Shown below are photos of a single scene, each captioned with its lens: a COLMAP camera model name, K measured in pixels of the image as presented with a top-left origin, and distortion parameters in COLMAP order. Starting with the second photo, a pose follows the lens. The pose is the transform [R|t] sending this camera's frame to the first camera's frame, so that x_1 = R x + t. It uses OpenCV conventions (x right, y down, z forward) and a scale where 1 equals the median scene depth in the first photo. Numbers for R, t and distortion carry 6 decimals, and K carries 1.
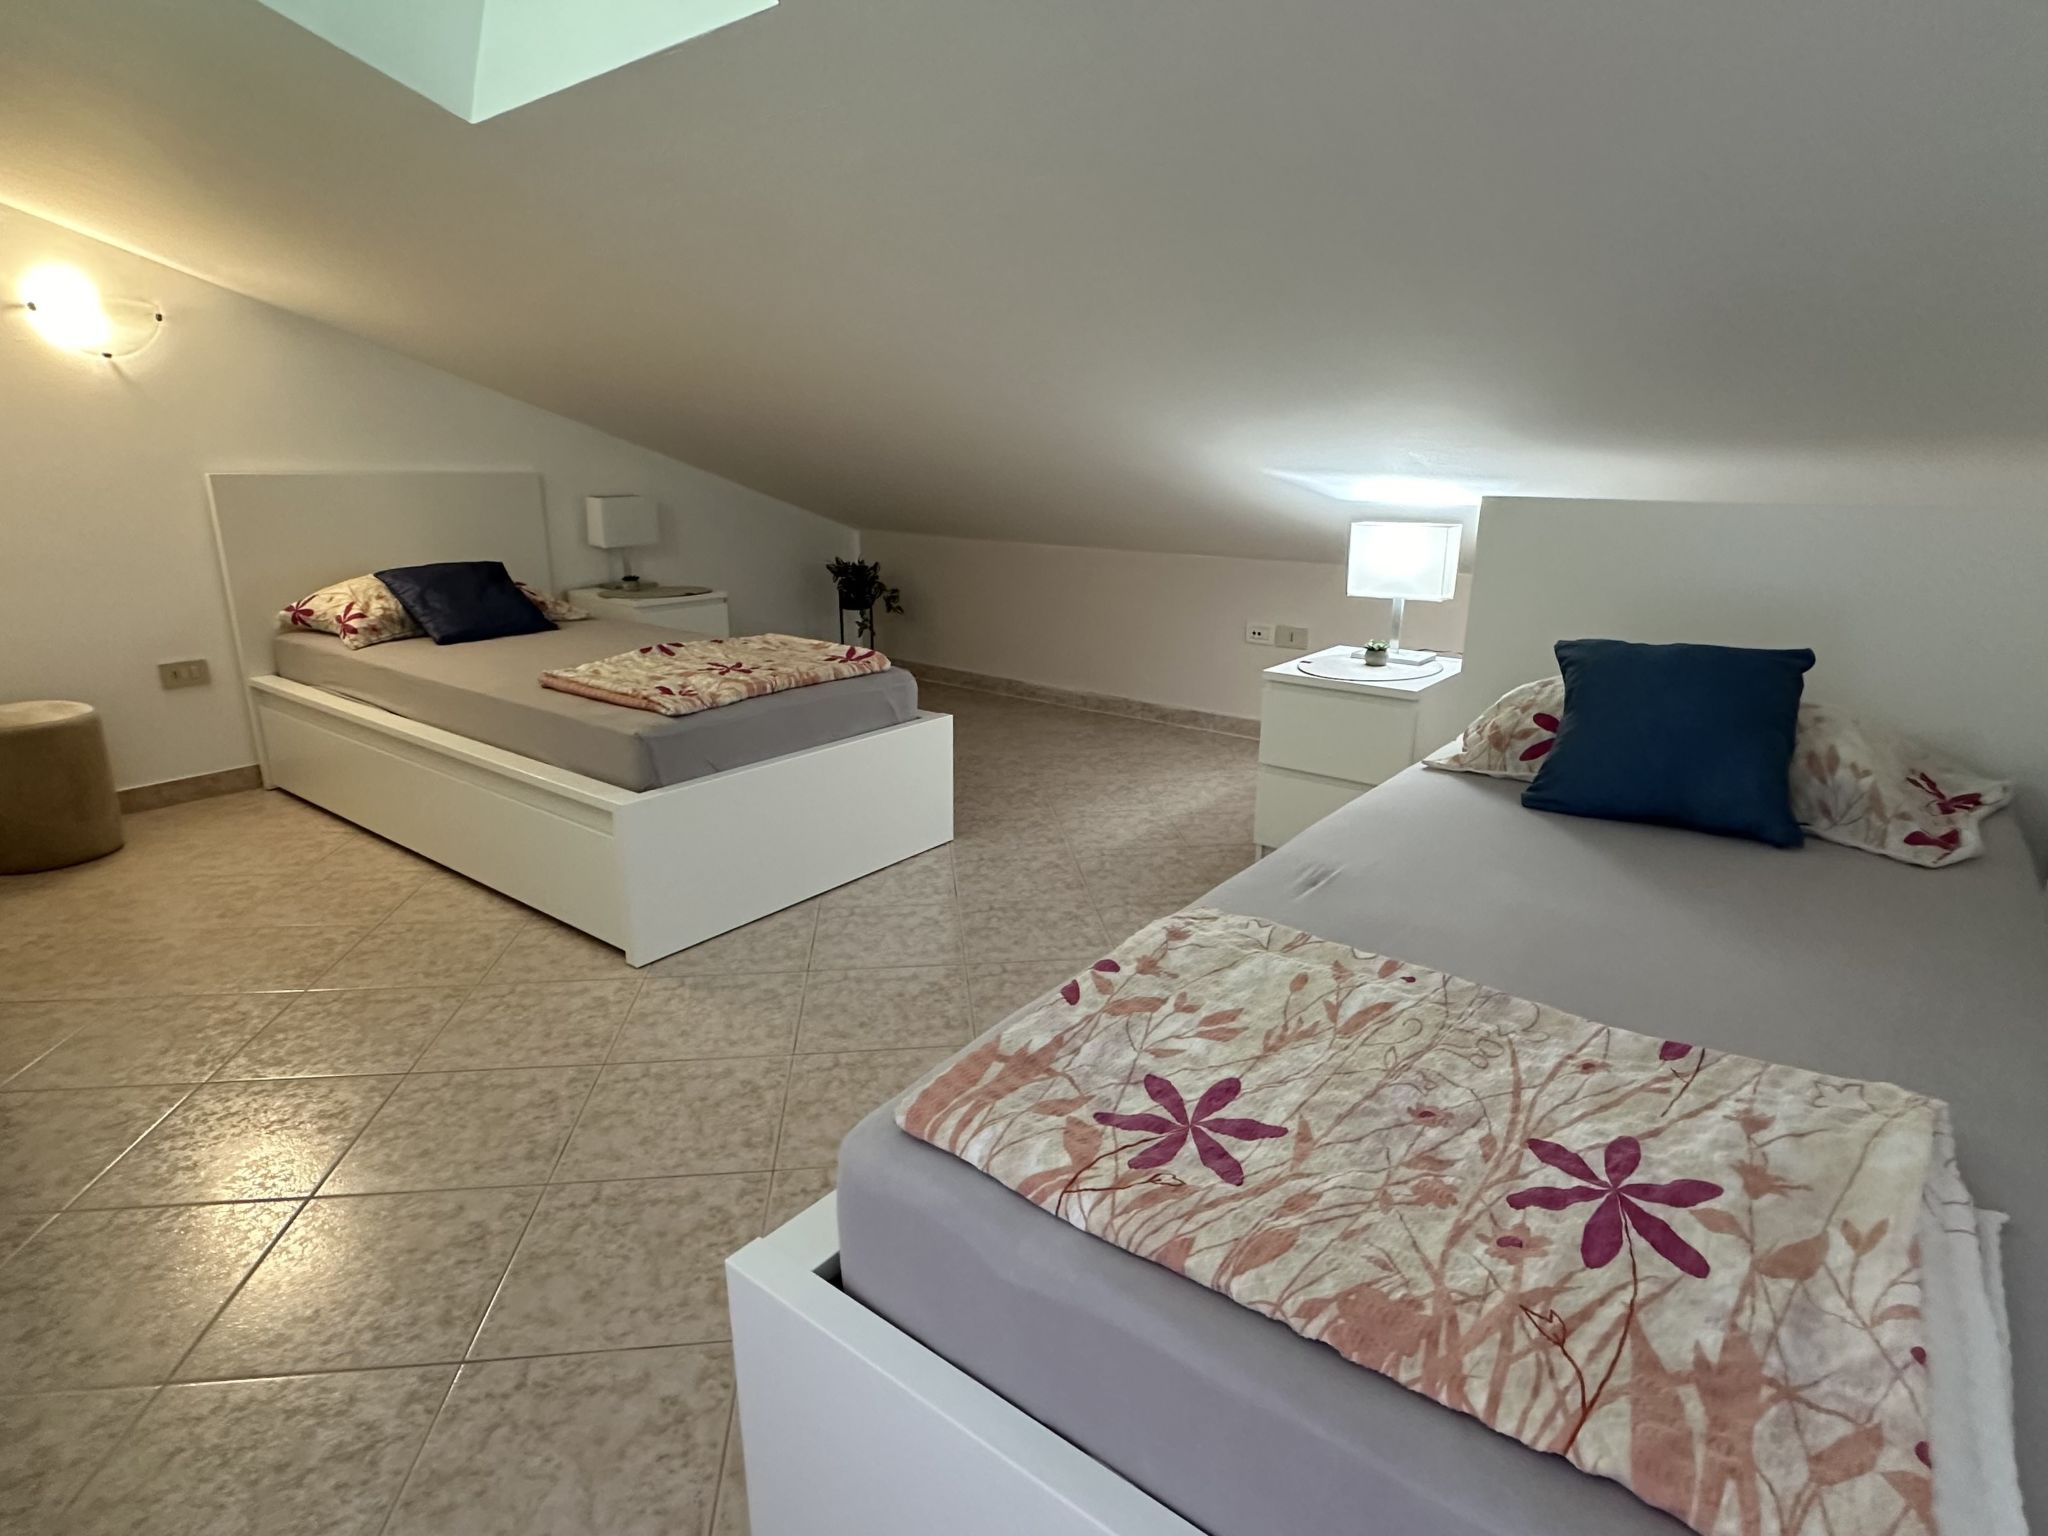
lens RADIAL K [[1085.6, 0, 1012.4], [0, 1085.6, 767.6], [0, 0, 1]] dist [0.007240, -0.000031]
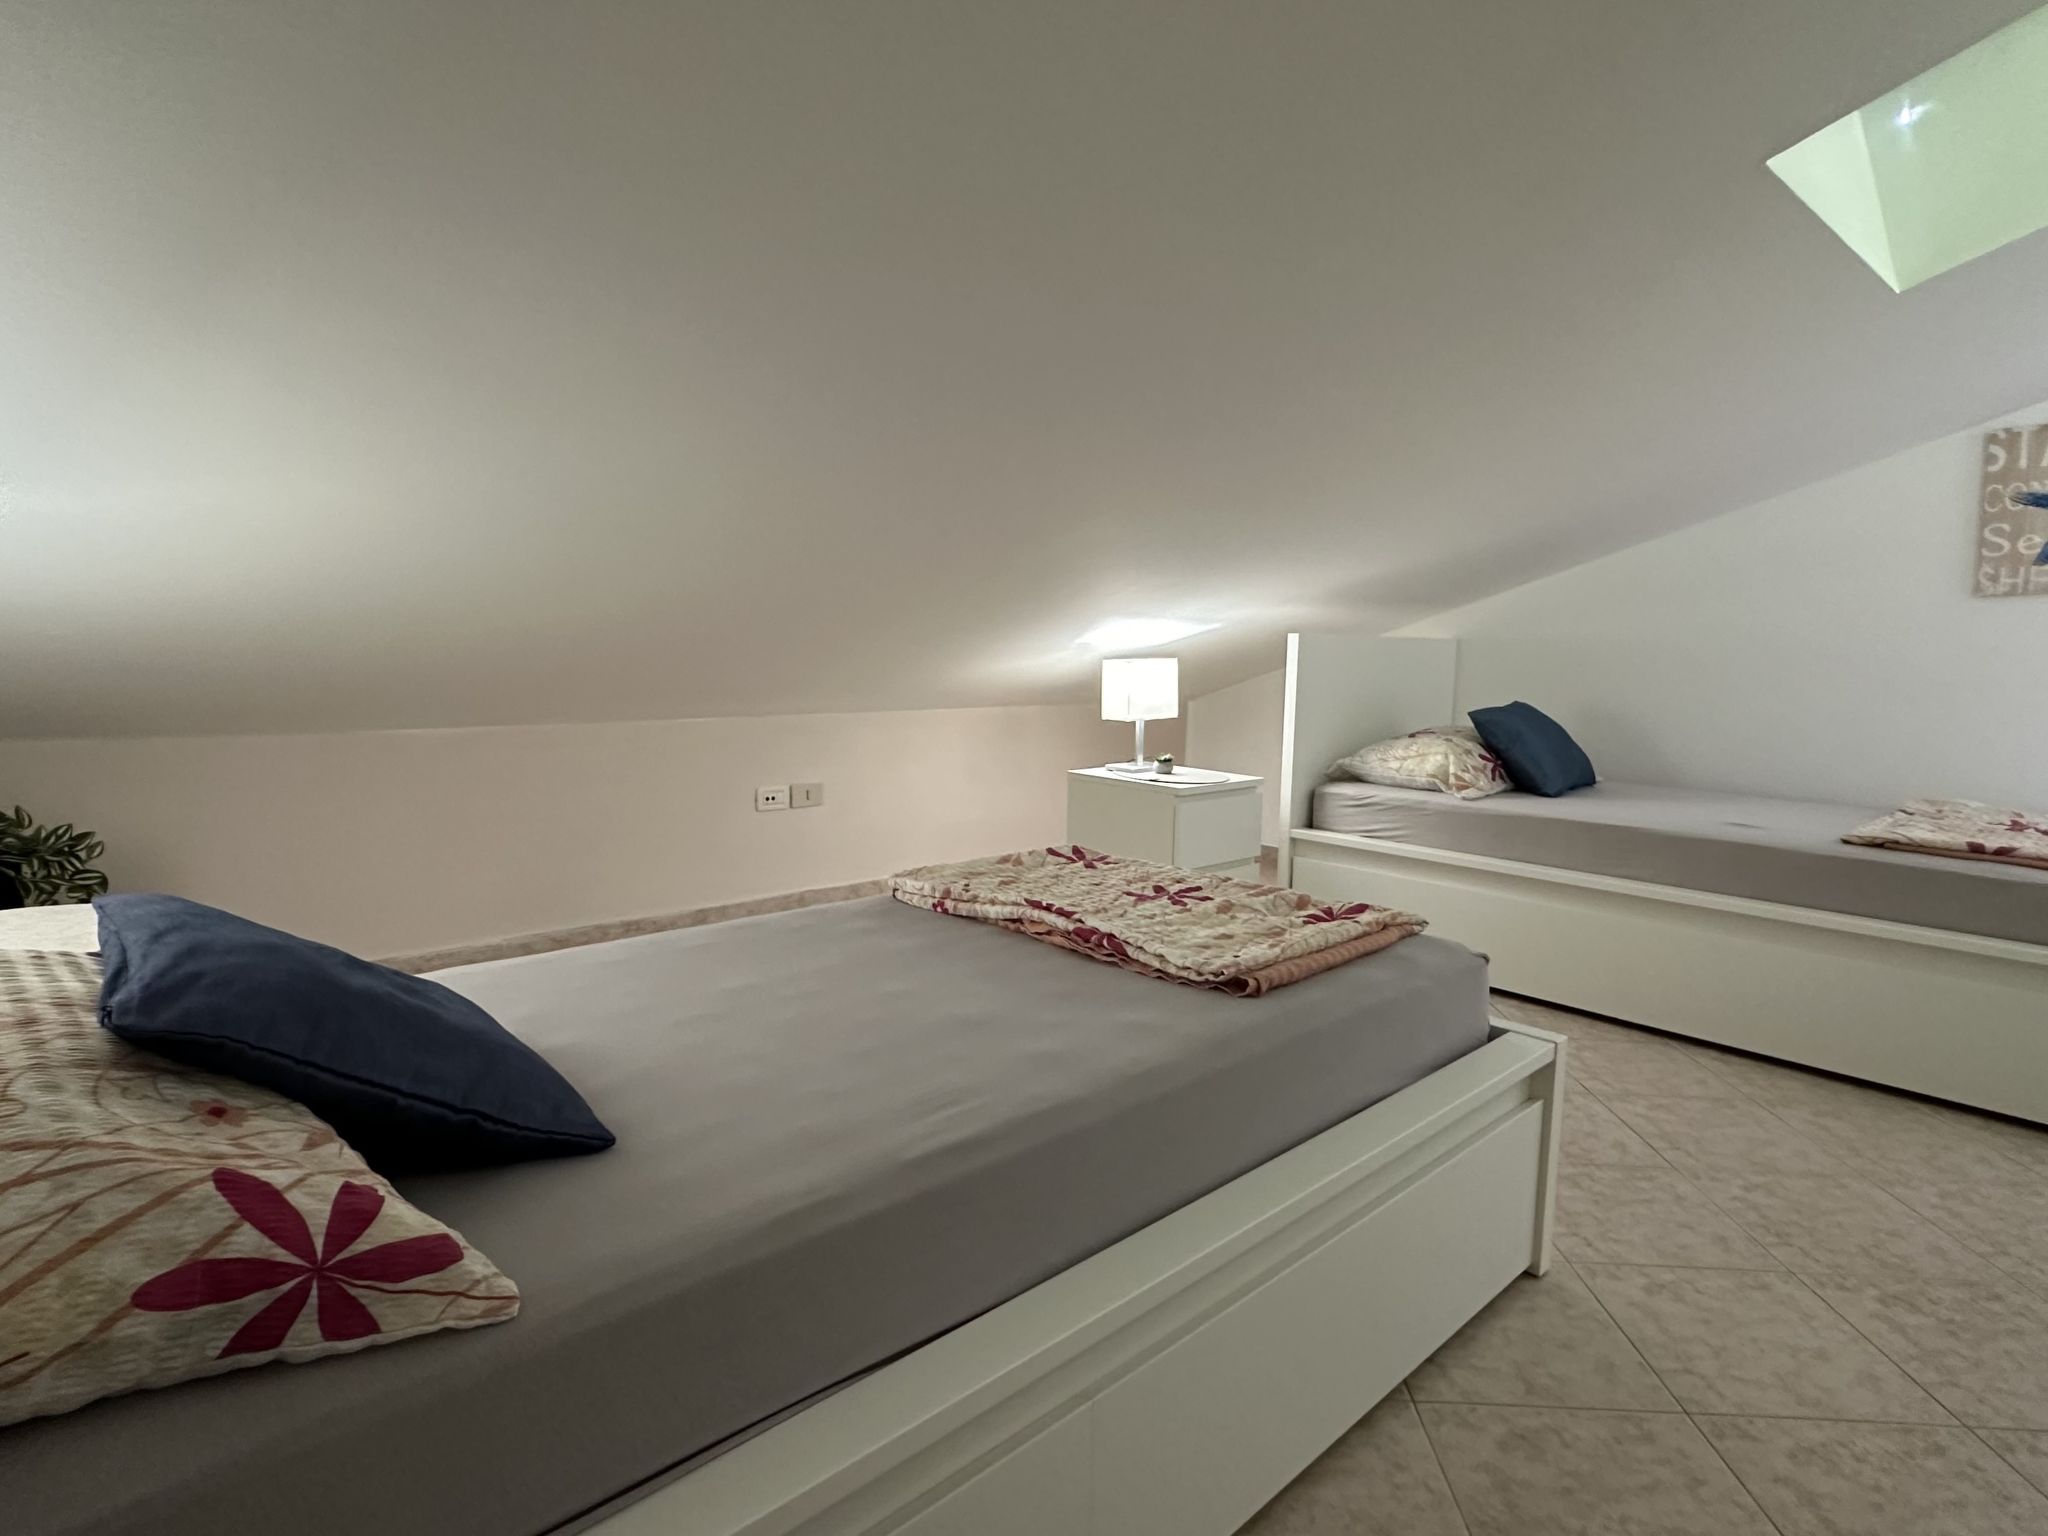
lens RADIAL K [[1085.6, 0, 1030.0], [0, 1085.6, 772.0], [0, 0, 1]] dist [0.007240, -0.000031]
pose [[0.154959, -0.123543, 0.980166, -0.890702], [0.262004, 0.961762, 0.079801, -0.234841], [-0.952545, 0.244441, 0.181403, 0.930553]]
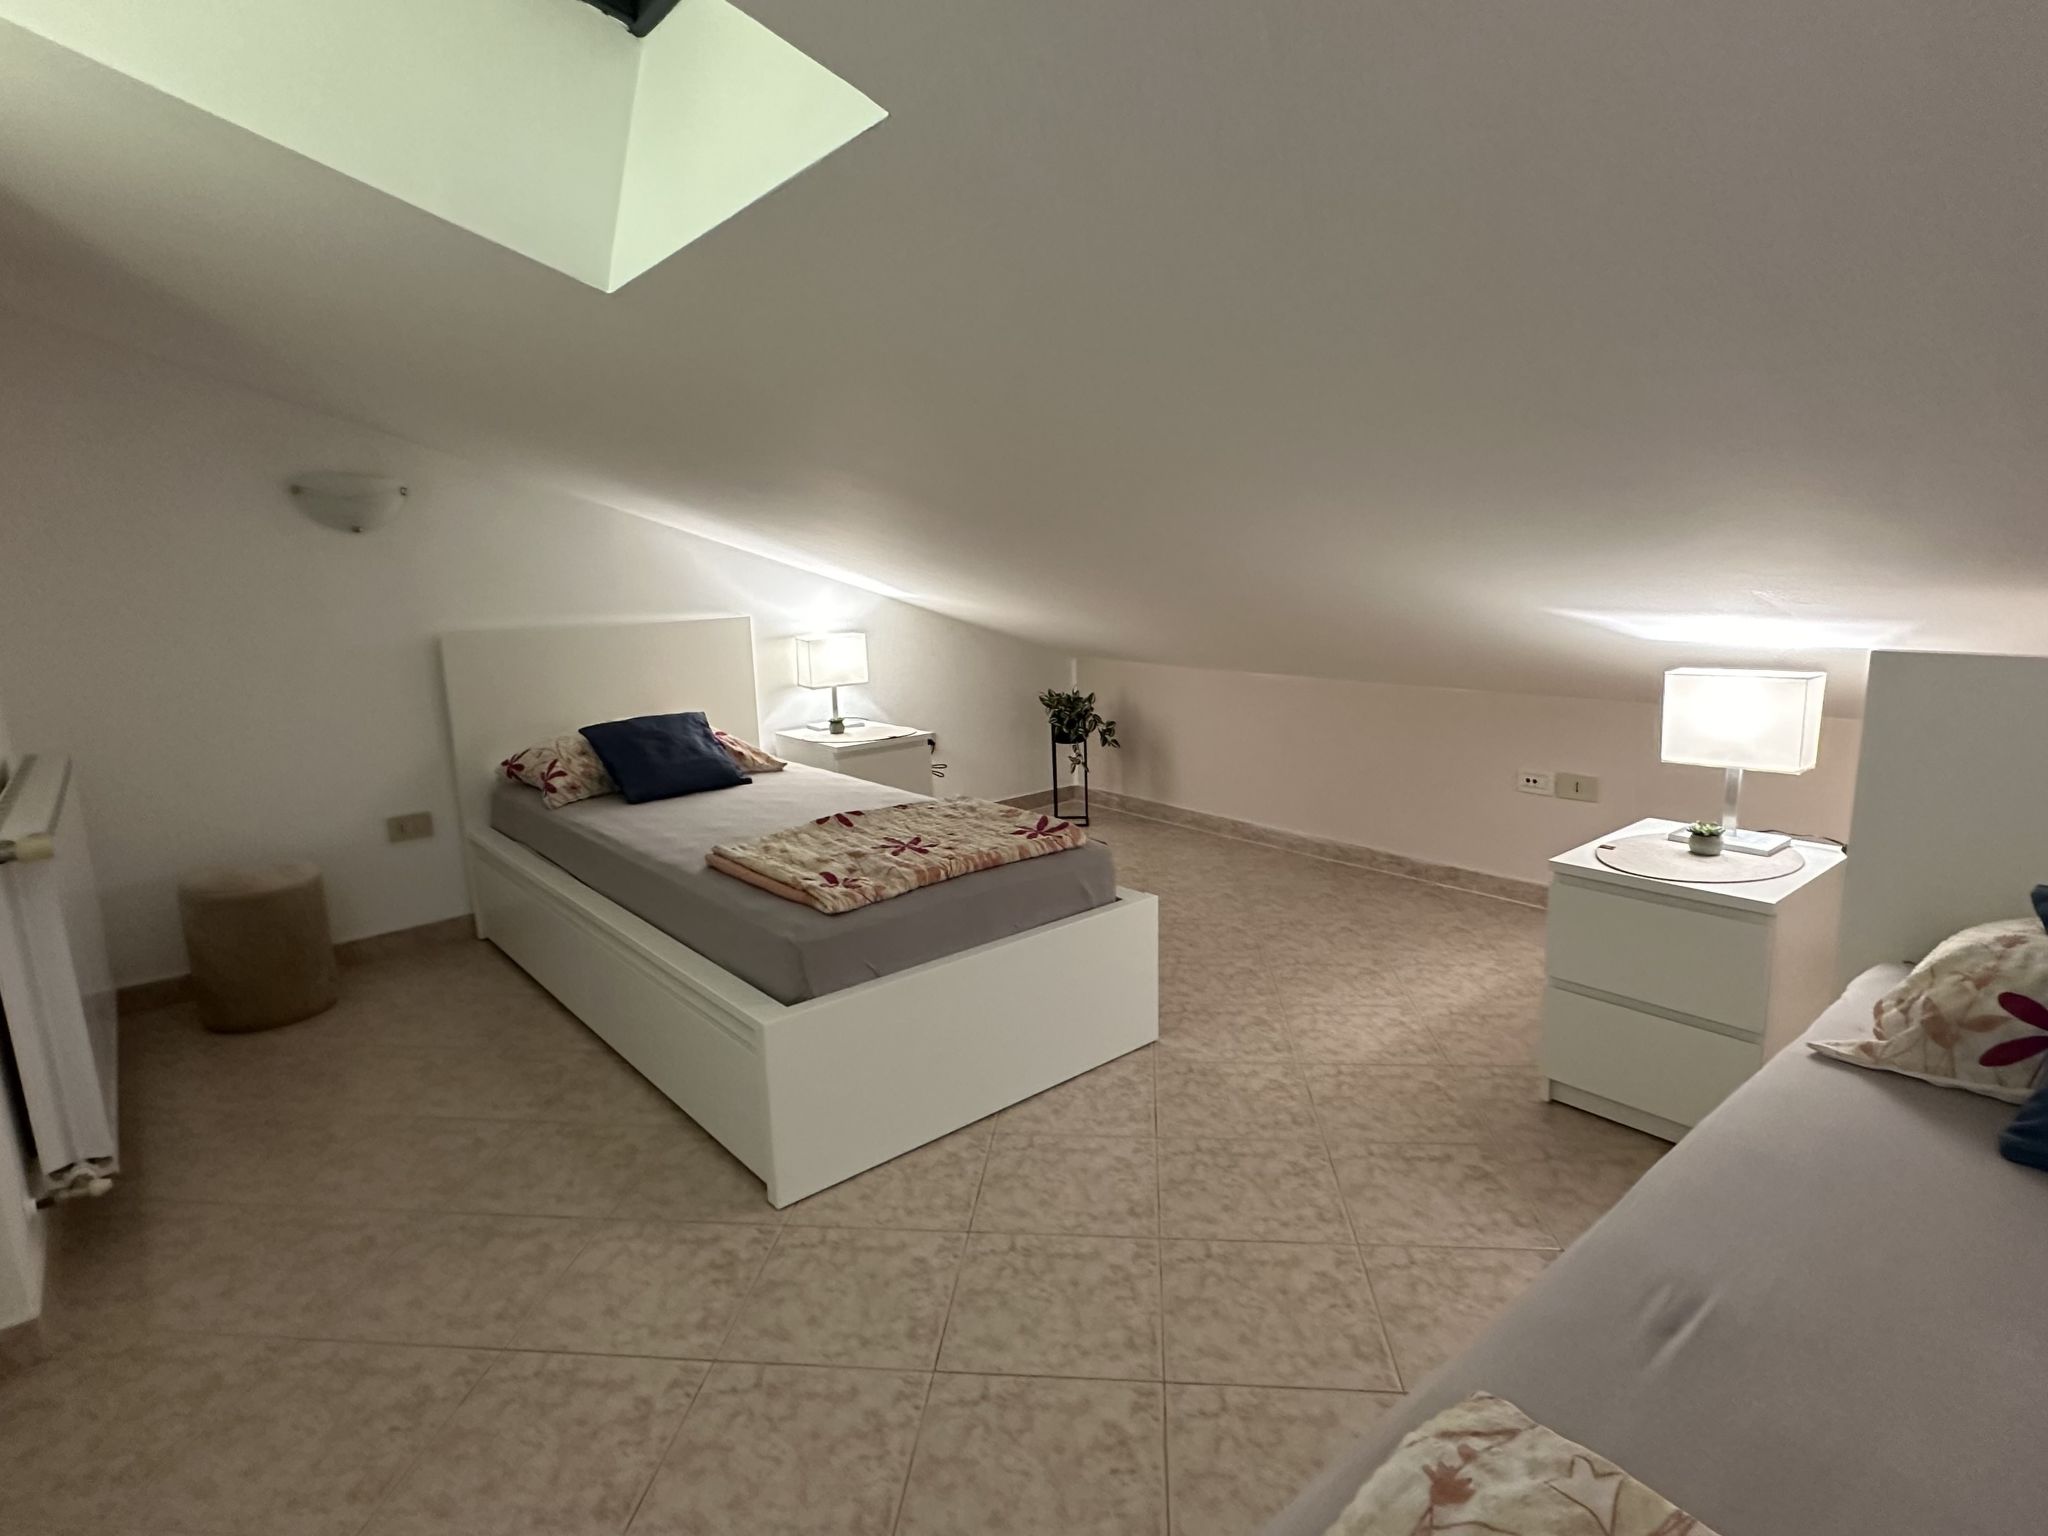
lens RADIAL K [[1085.6, 0, 1020.2], [0, 1085.6, 773.2], [0, 0, 1]] dist [0.007240, -0.000031]
pose [[0.978032, 0.004029, -0.208417, 0.018532], [-0.020862, 0.996685, -0.078634, -0.081637], [0.207409, 0.081254, 0.974874, 0.139592]]
